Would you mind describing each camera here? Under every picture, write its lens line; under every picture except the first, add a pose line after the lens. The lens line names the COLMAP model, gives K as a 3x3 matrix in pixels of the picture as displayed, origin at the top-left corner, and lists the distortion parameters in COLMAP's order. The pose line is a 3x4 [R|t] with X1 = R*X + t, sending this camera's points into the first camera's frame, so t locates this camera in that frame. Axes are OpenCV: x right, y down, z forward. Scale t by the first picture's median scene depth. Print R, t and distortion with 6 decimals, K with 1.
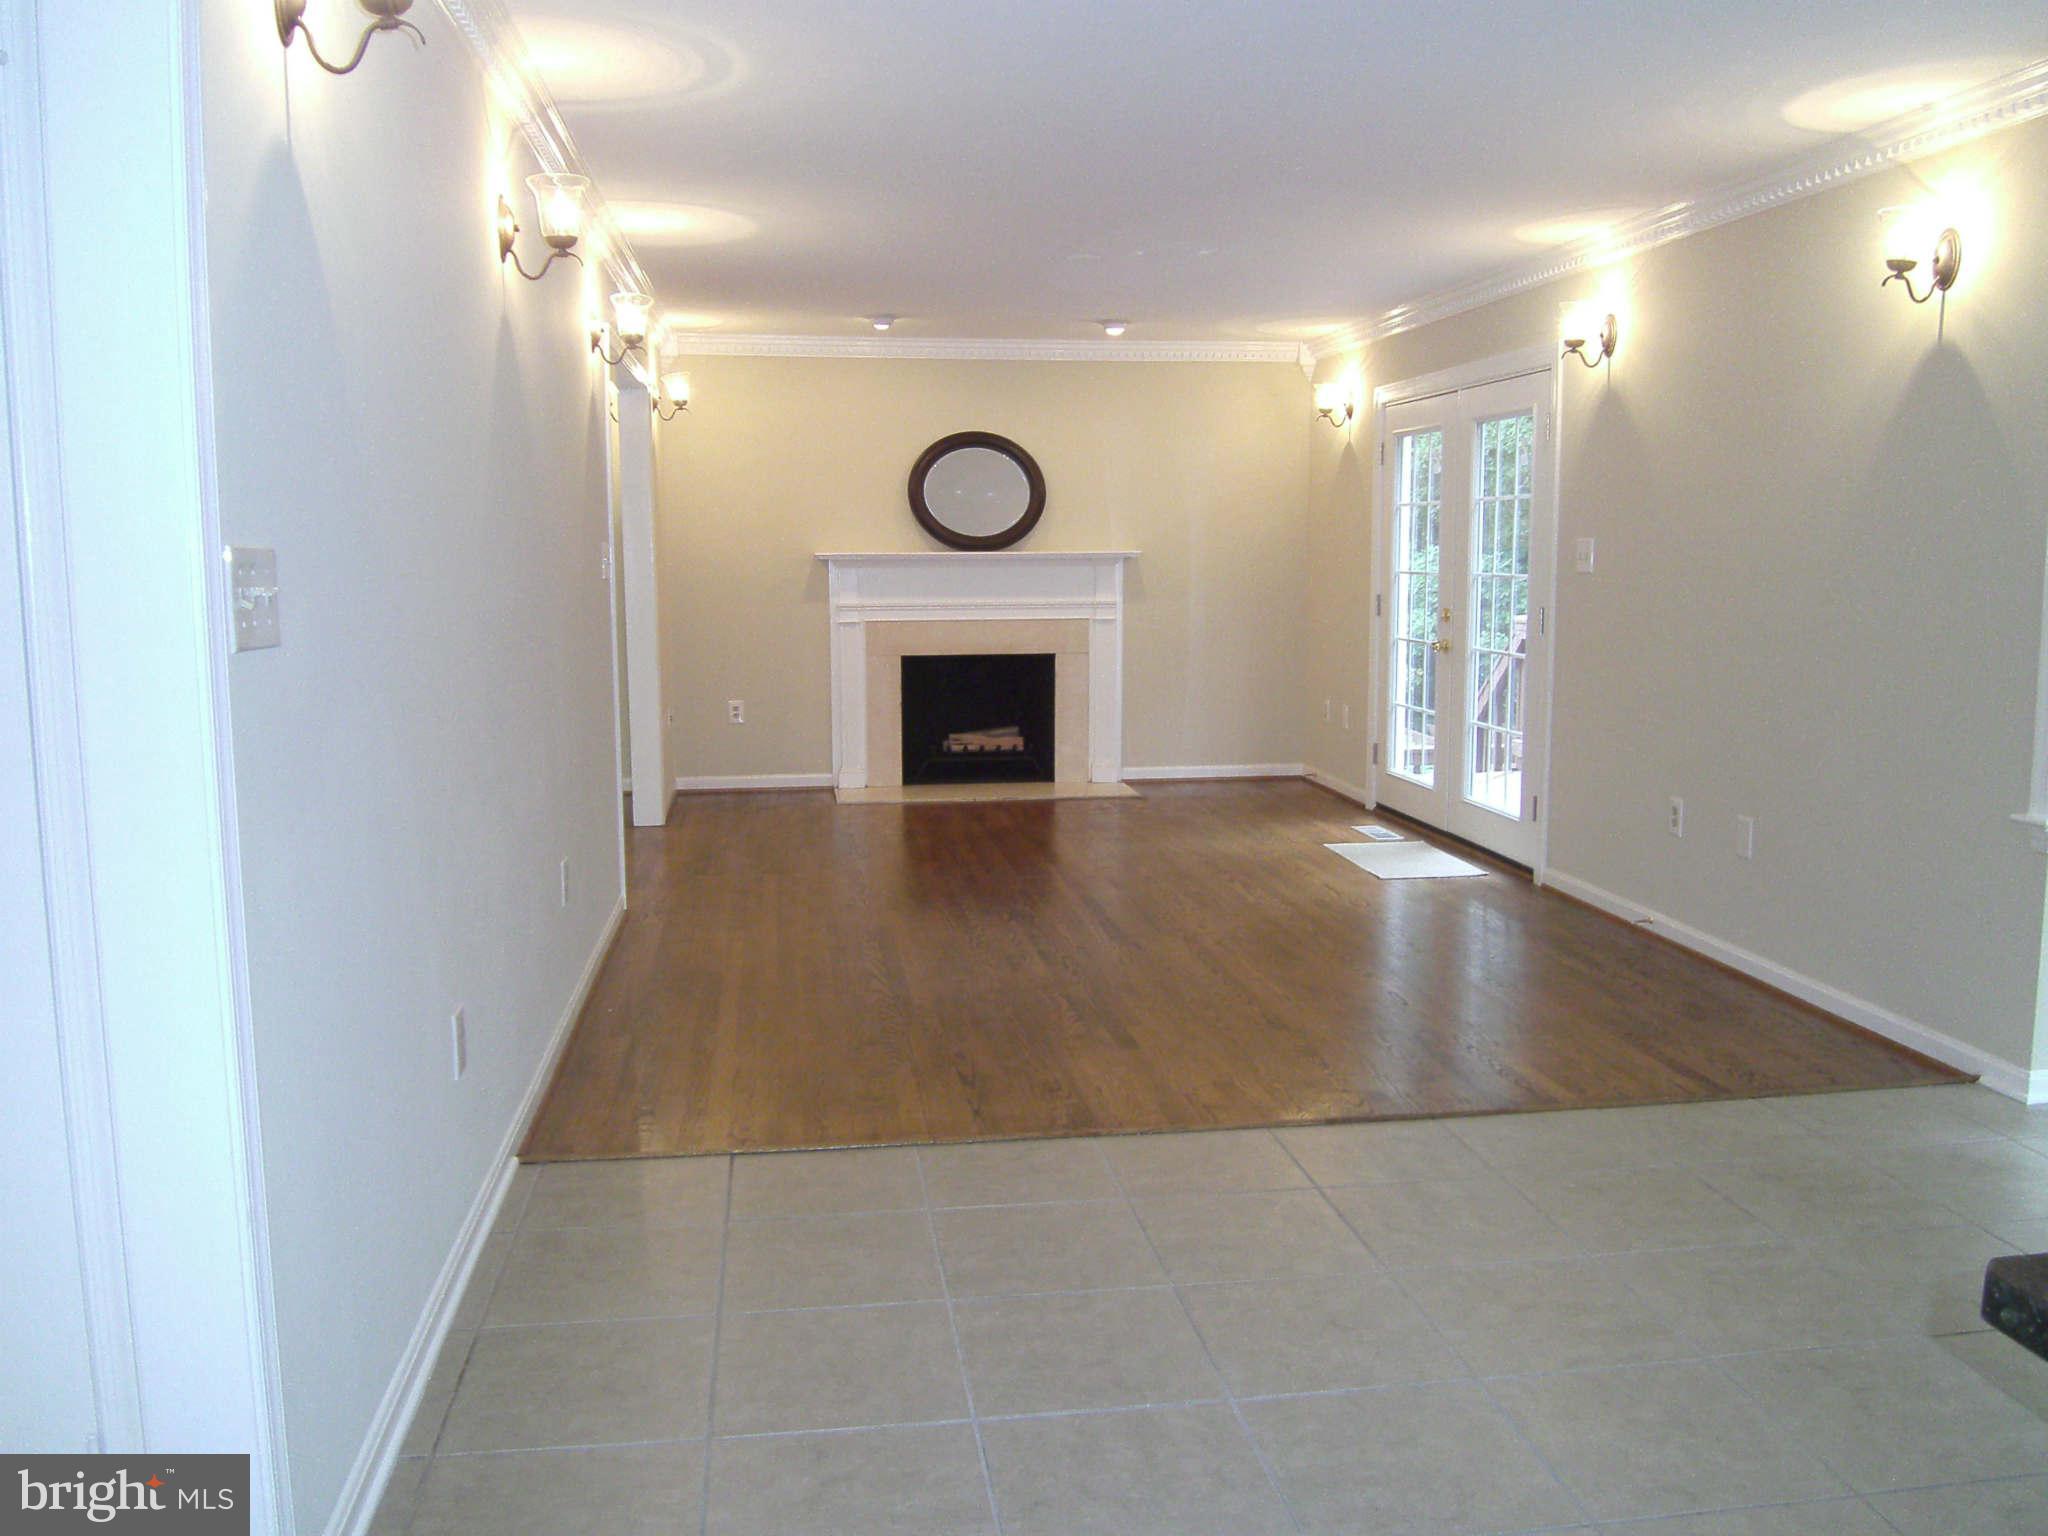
lens RADIAL K [[1655.2, 0, 1024.0], [0, 1655.2, 768.0], [0, 0, 1]] dist [-0.001913, -0.004037]
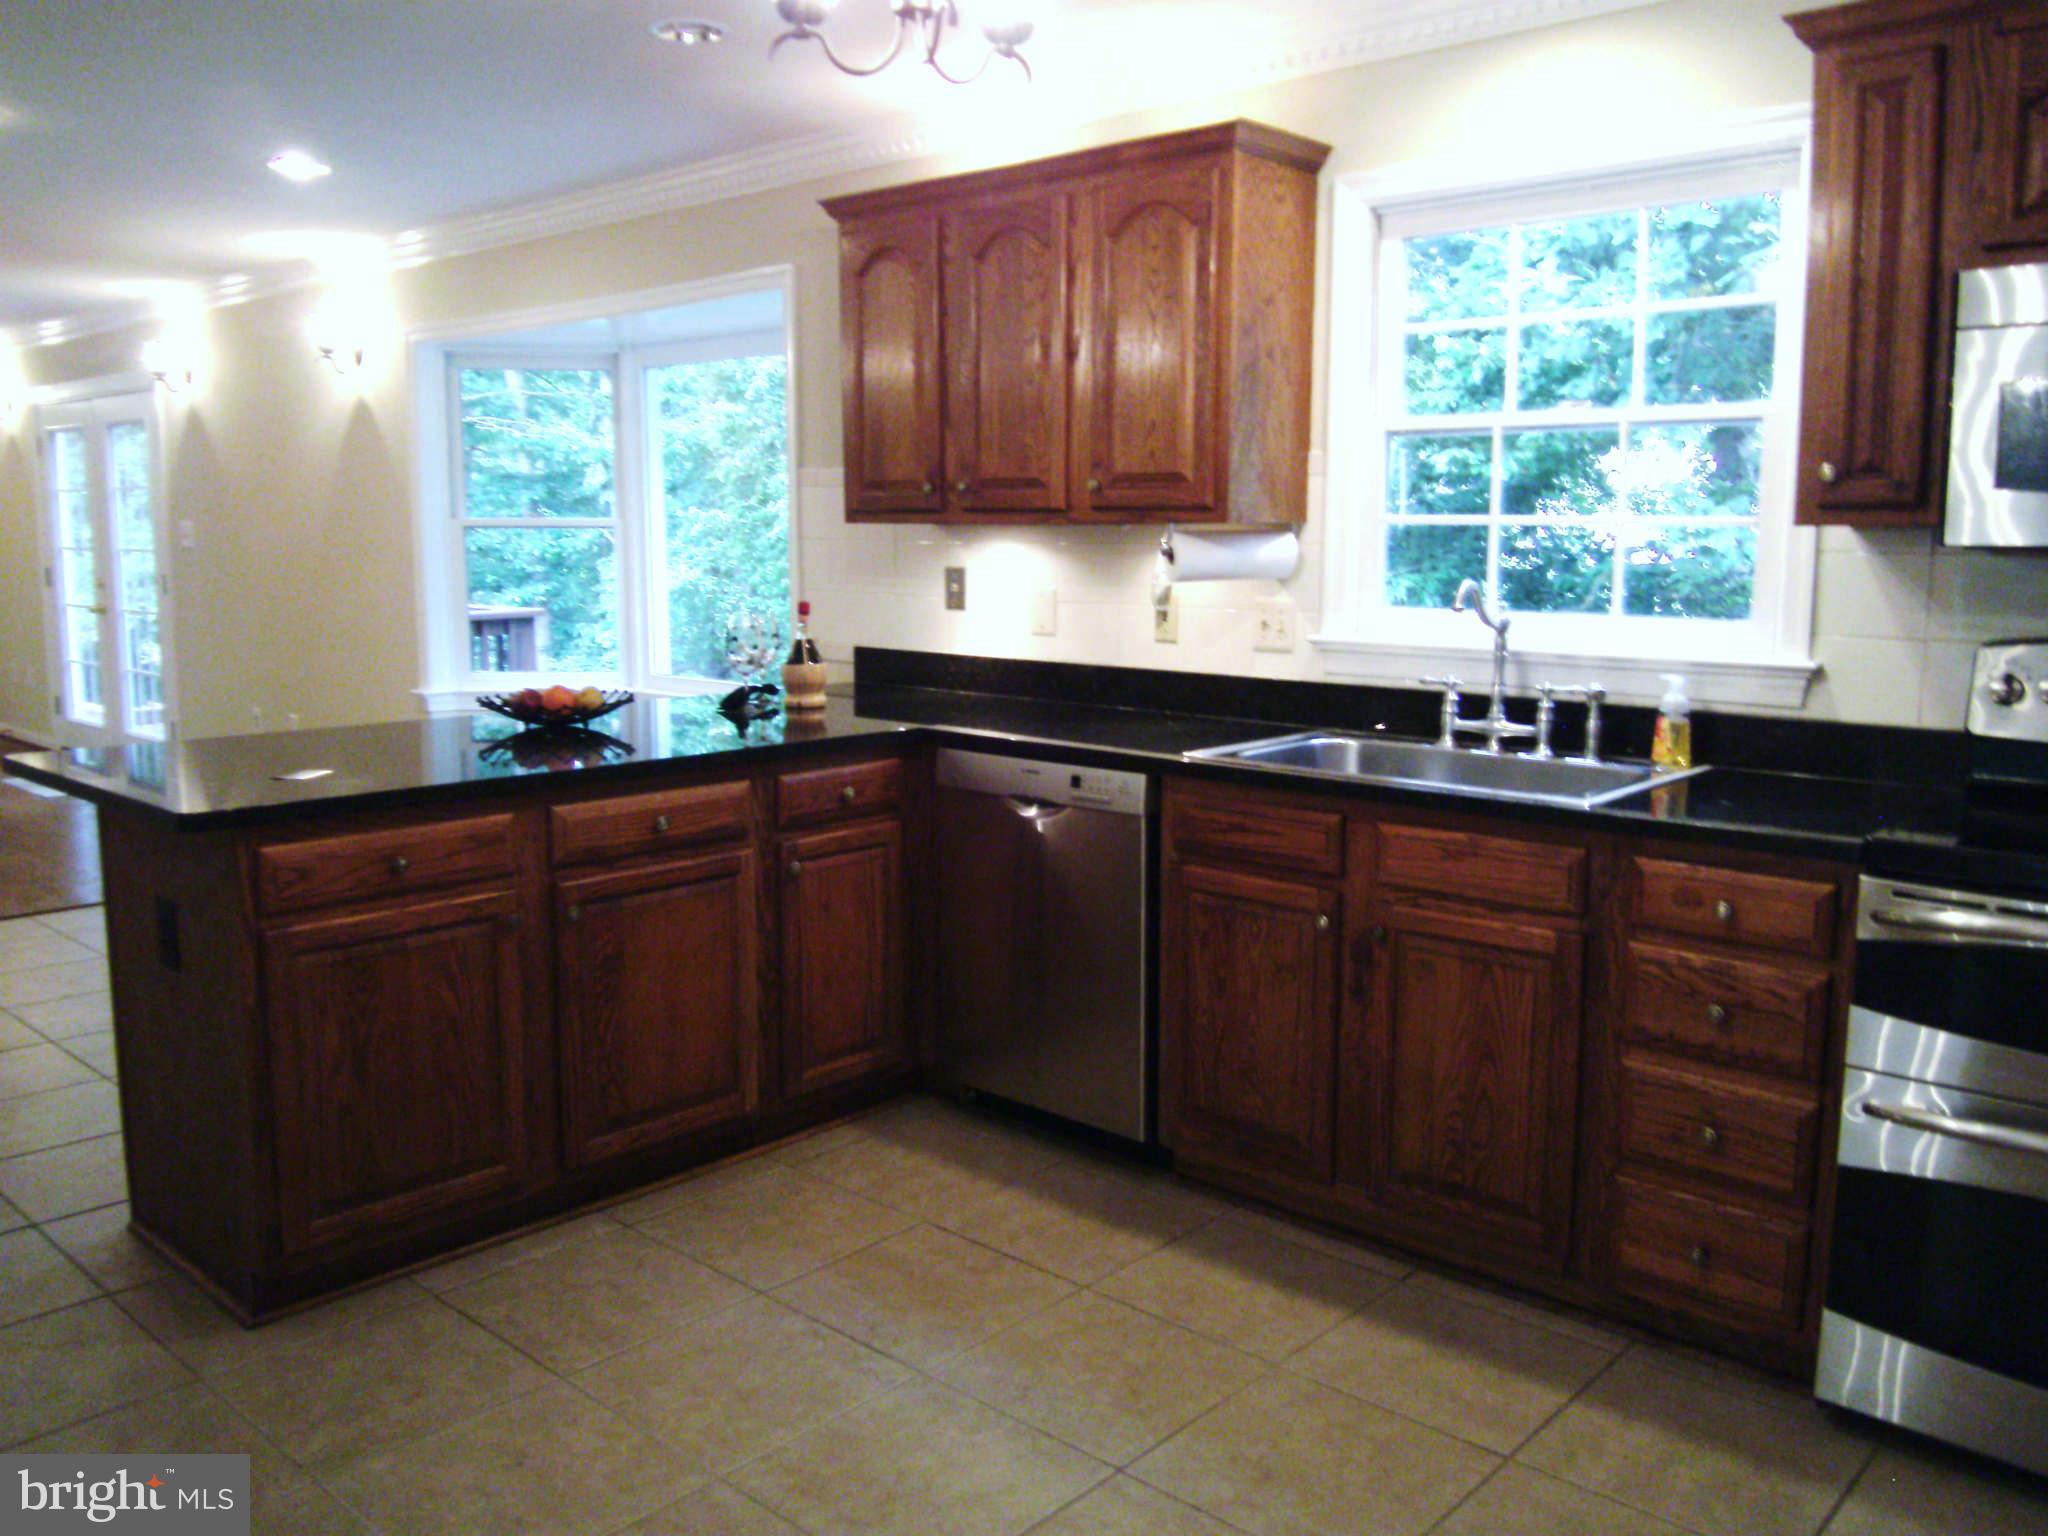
lens RADIAL K [[1590.9, 0, 1024.0], [0, 1590.9, 768.0], [0, 0, 1]] dist [0.082053, -0.003239]
pose [[0.780439, -0.075977, 0.620598, 0.048260], [0.072524, 0.996890, 0.030841, 0.096105], [-0.621011, 0.020938, 0.783522, -0.631598]]
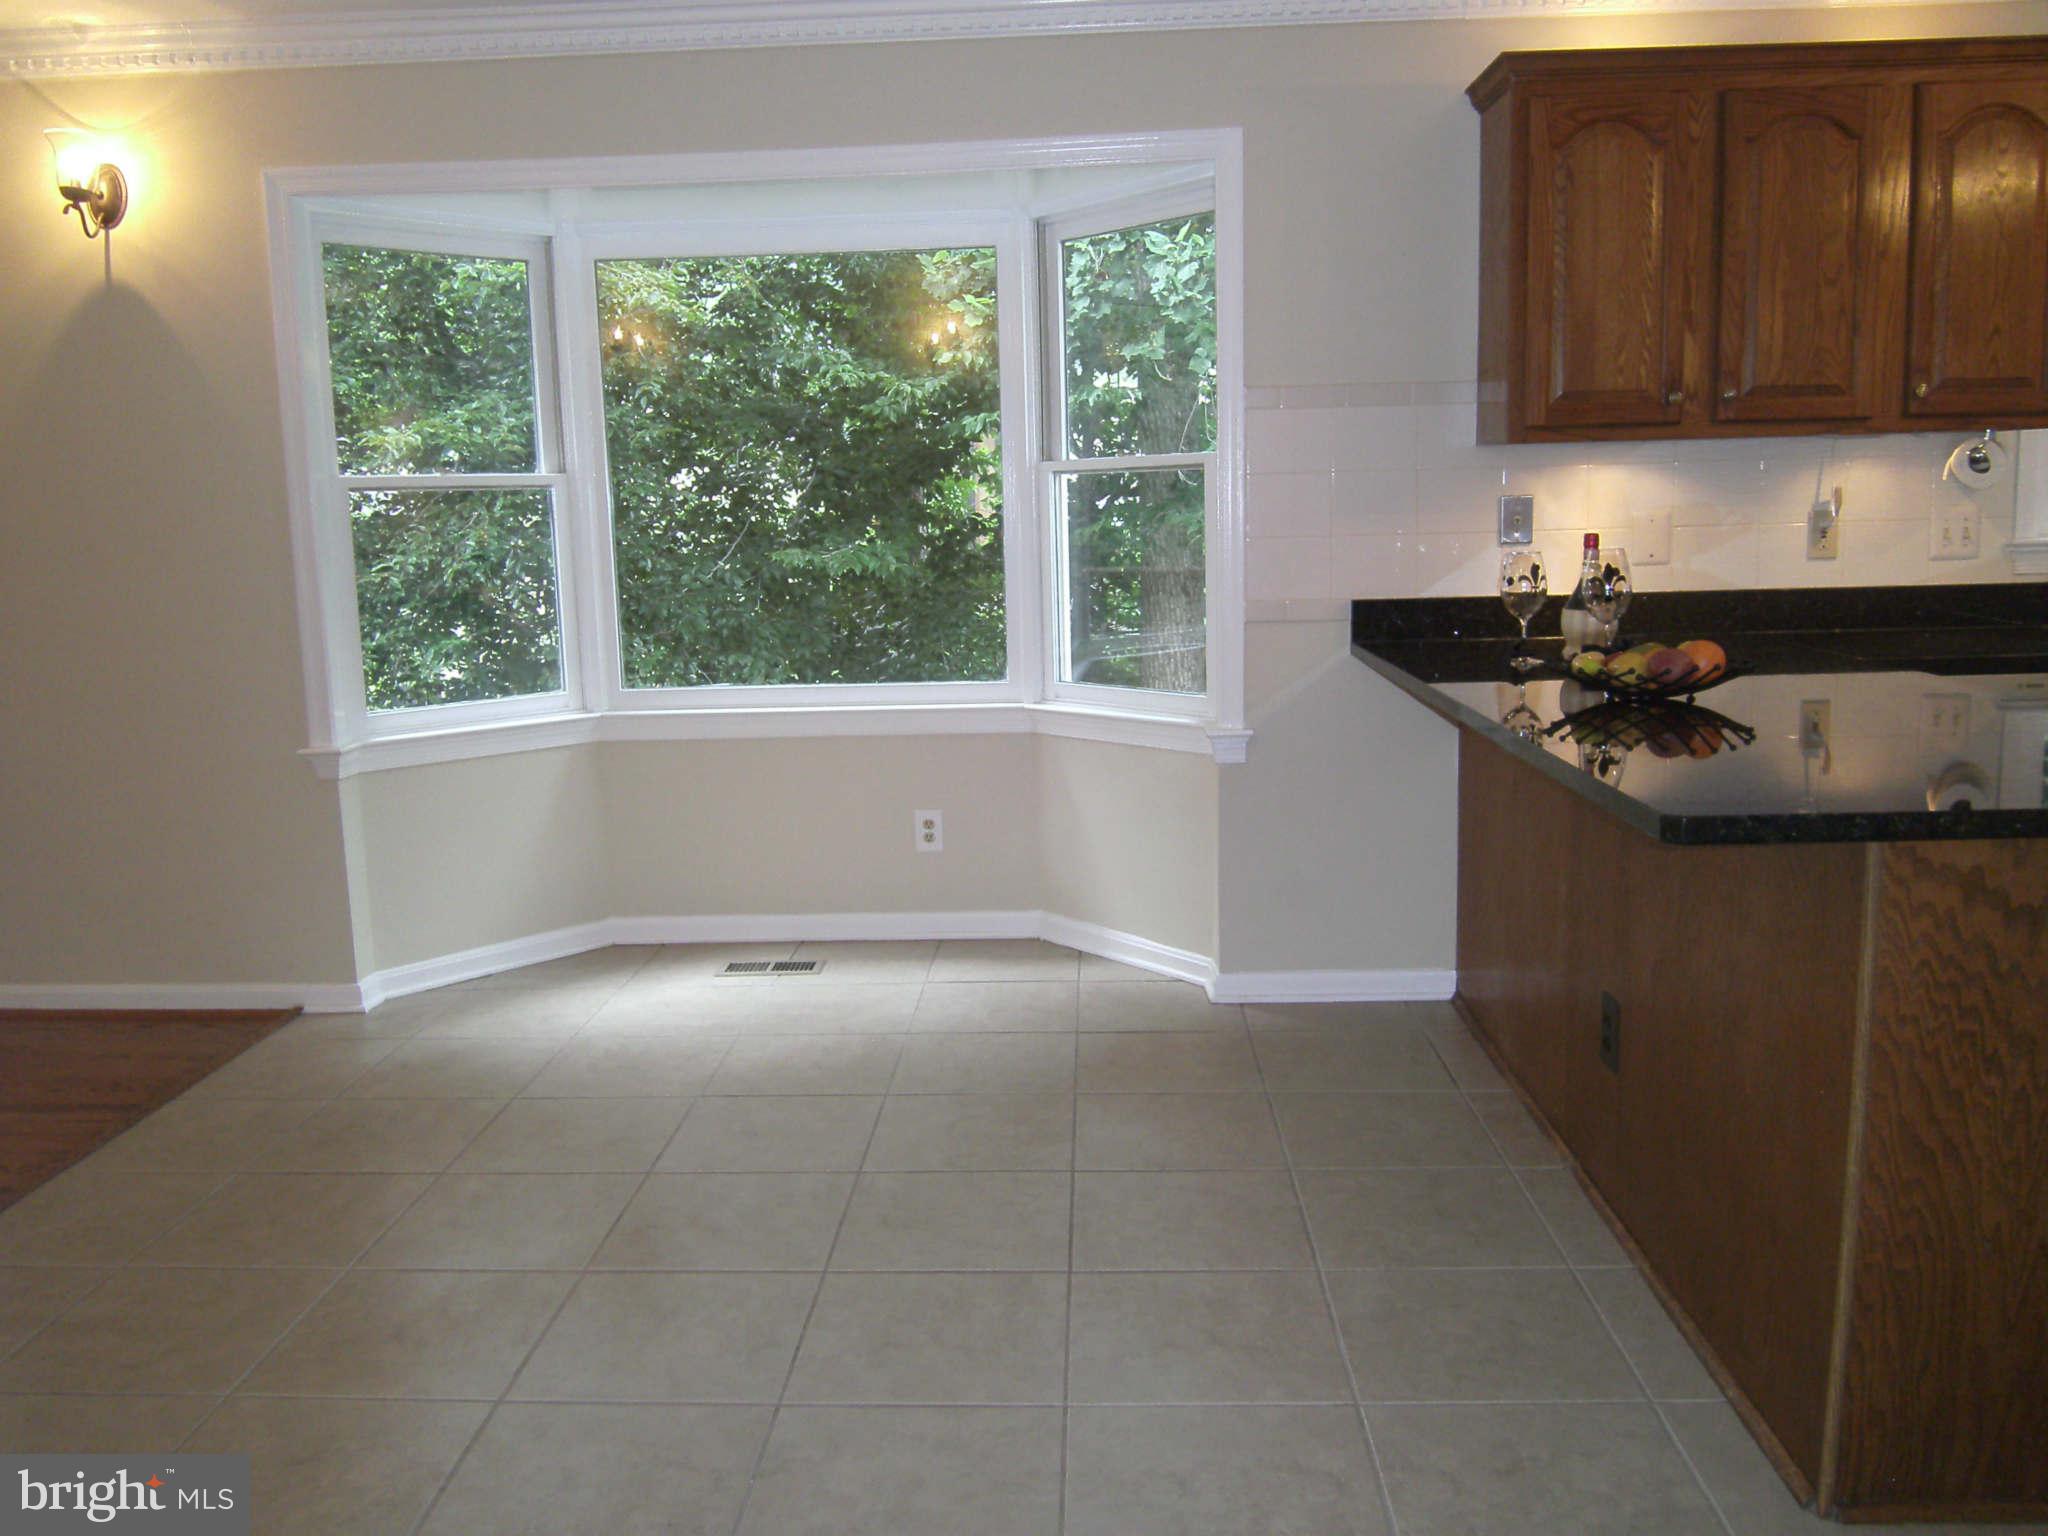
lens RADIAL K [[1655.2, 0, 1024.0], [0, 1655.2, 768.0], [0, 0, 1]] dist [-0.001913, -0.004037]
pose [[0.186674, -0.155097, 0.970102, -0.321947], [0.158840, 0.979232, 0.125992, -0.019161], [-0.969496, 0.130572, 0.207432, 0.325285]]
